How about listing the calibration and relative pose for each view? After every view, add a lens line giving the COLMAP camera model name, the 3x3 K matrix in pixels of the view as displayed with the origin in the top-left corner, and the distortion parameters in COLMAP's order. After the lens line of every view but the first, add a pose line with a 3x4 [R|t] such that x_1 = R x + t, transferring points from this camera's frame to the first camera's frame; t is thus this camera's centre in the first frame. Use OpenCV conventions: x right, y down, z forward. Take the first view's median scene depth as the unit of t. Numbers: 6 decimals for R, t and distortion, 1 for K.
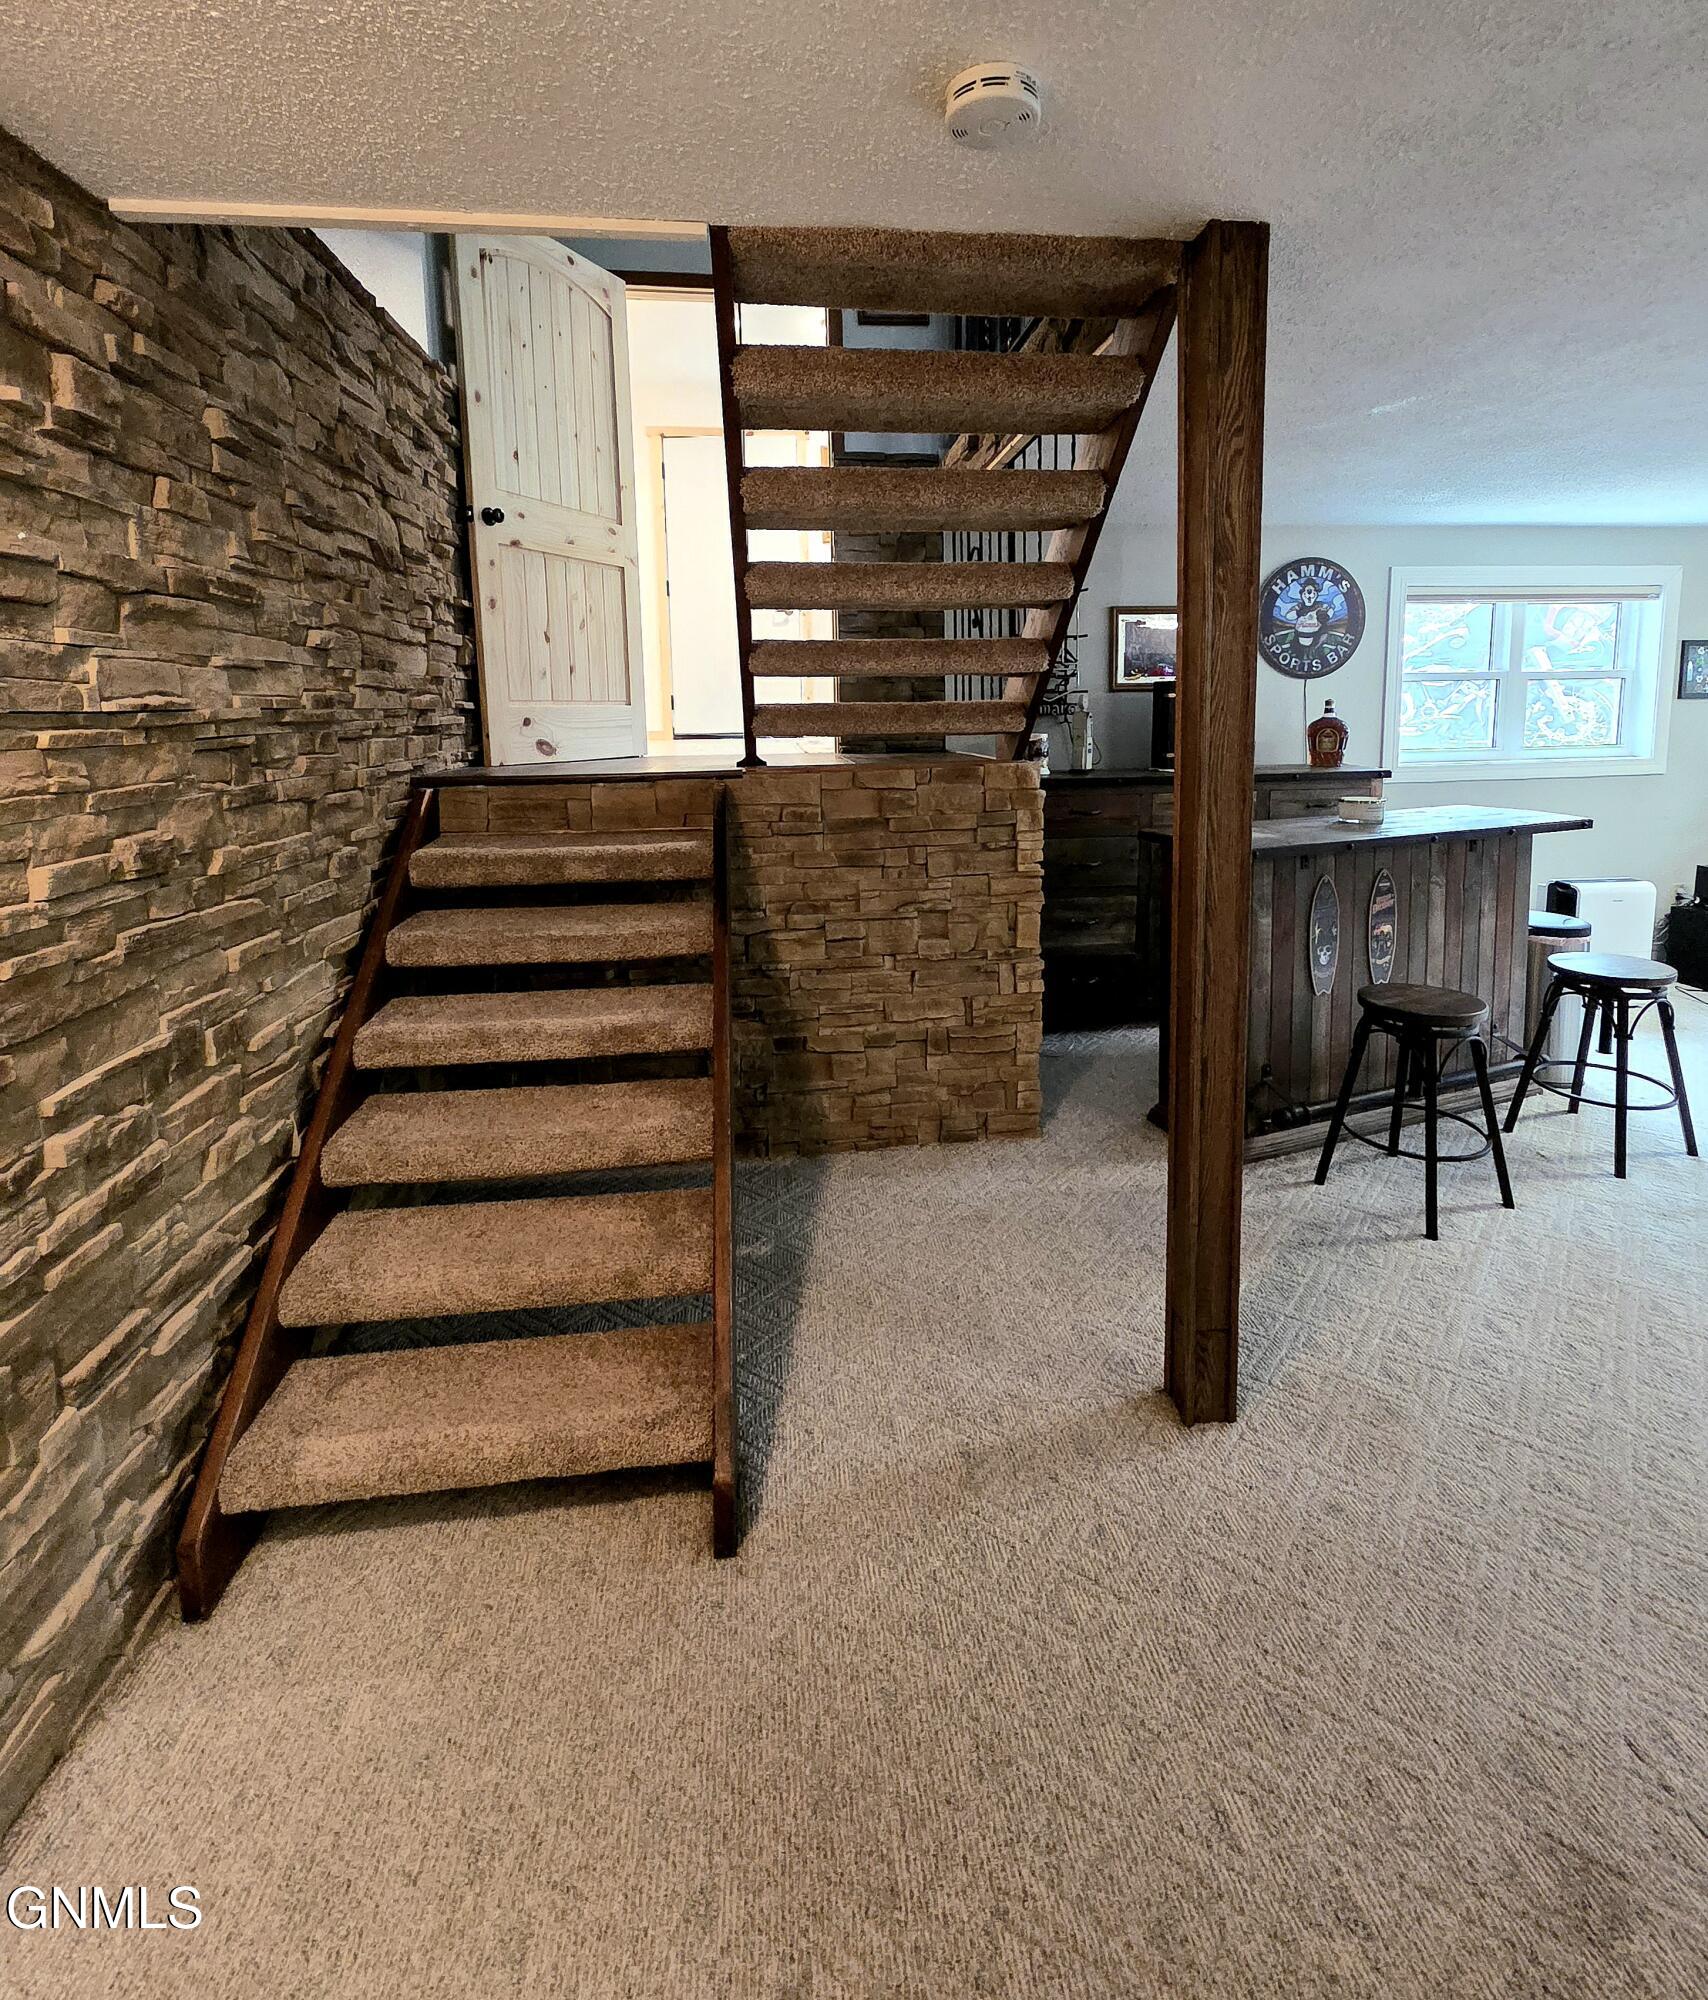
lens RADIAL K [[967.9, 0, 856.6], [0, 967.9, 821.2], [0, 0, 1]] dist [-0.001092, -0.000845]
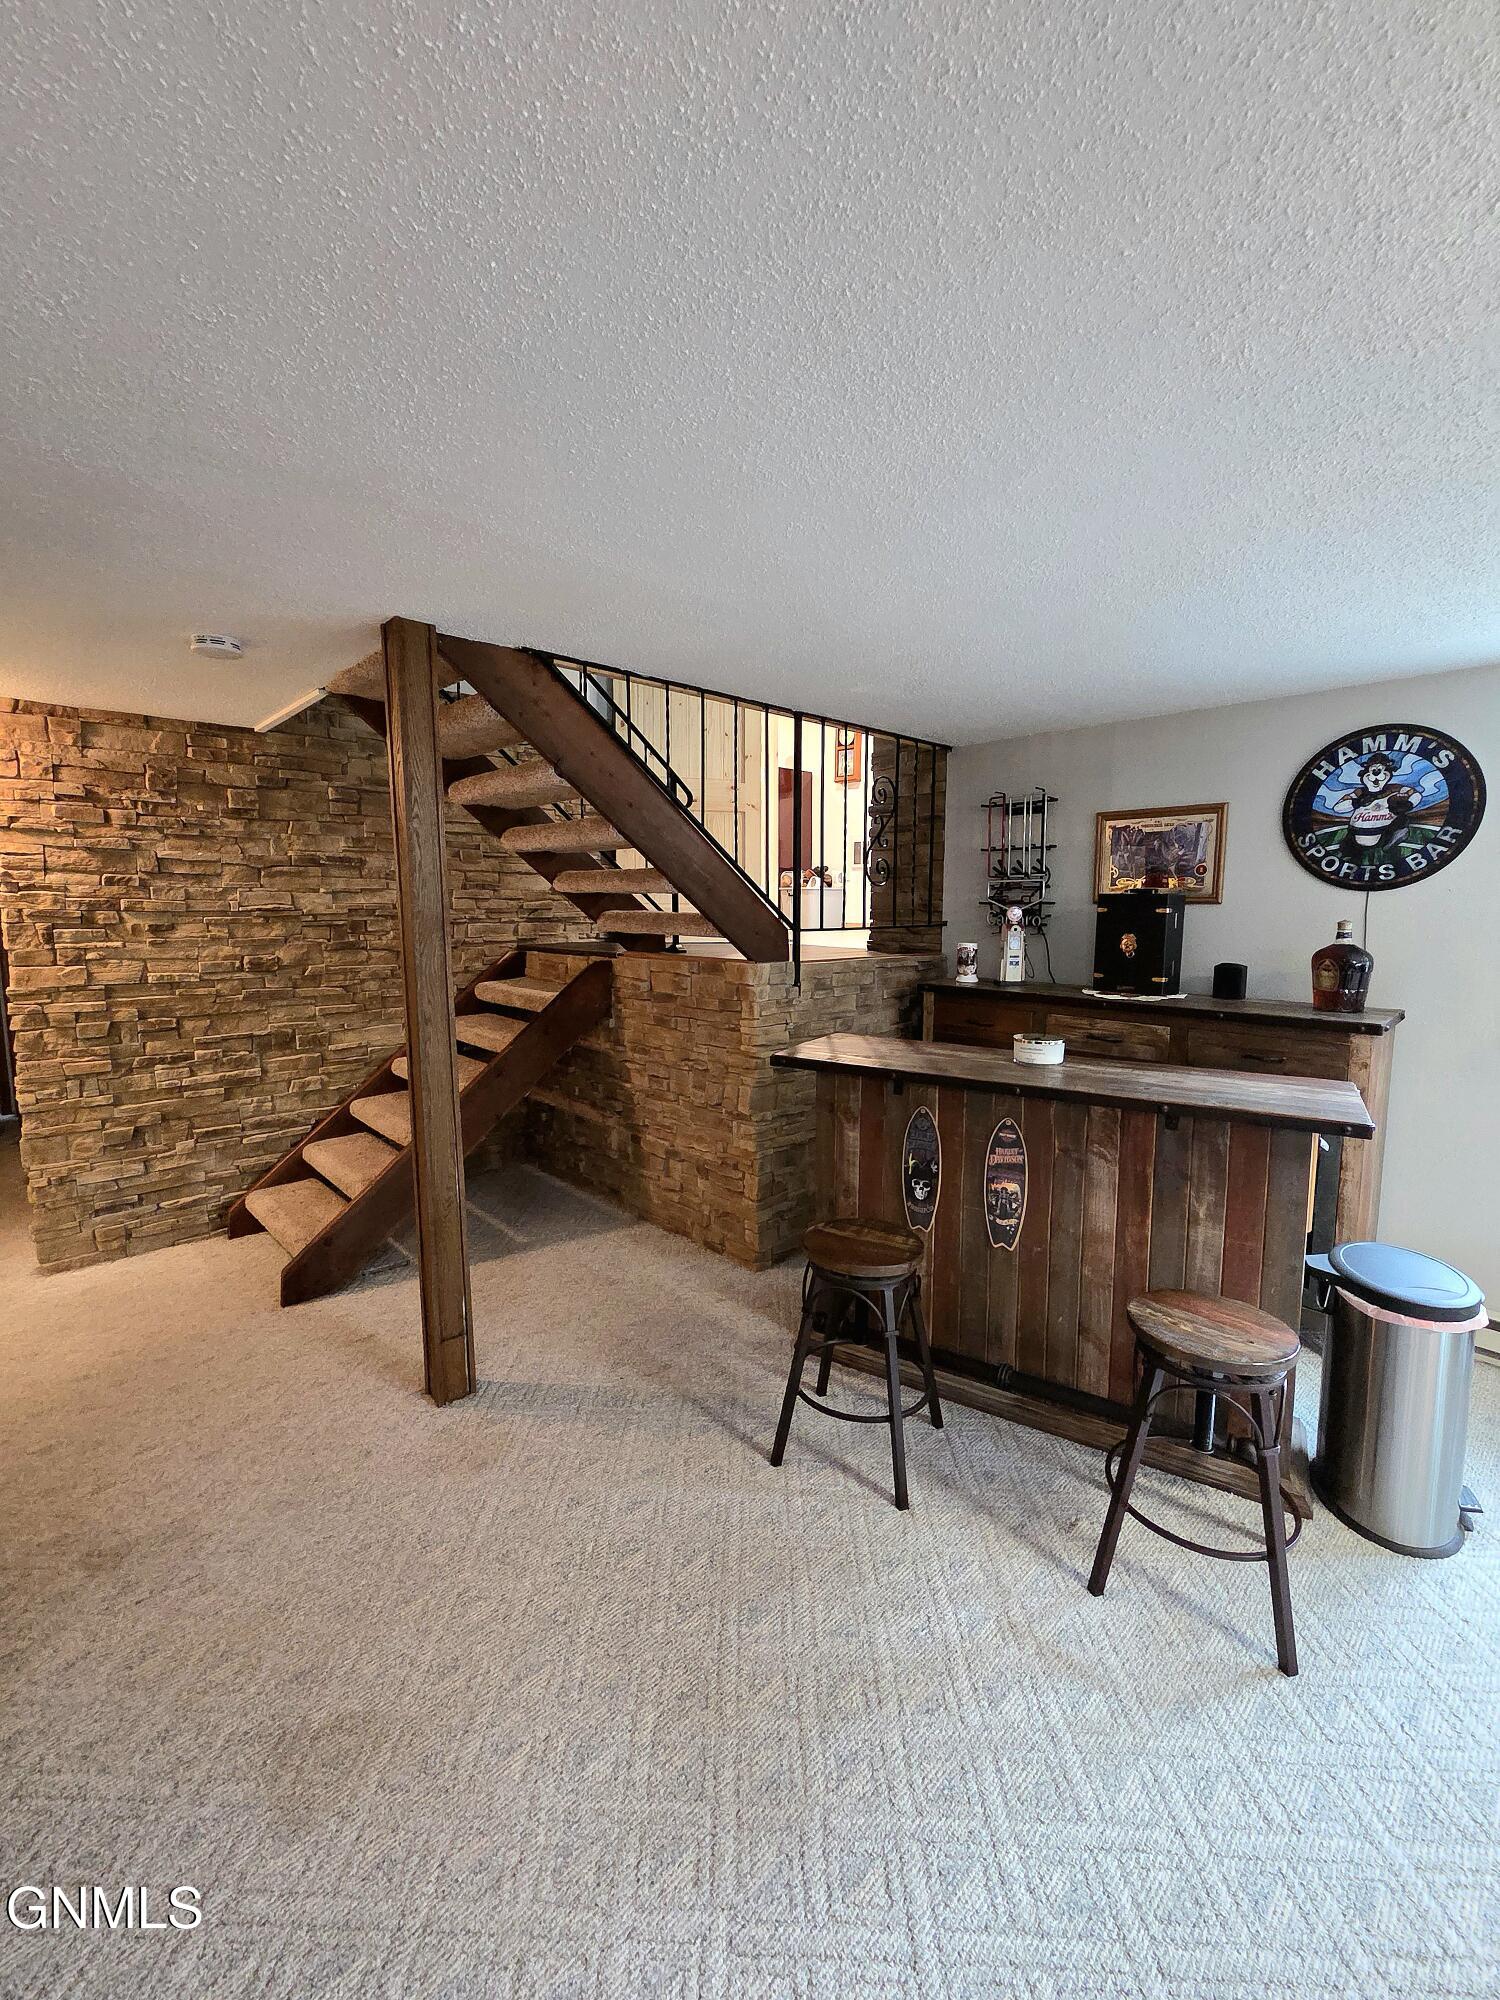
lens RADIAL K [[822.0, 0, 750.5], [0, 822.0, 994.4], [0, 0, 1]] dist [-0.001253, 0.000113]
pose [[0.594471, 0.109765, -0.796590, 0.761439], [-0.105083, 0.992749, 0.058375, -0.061937], [0.797221, 0.049006, 0.601695, 0.279767]]
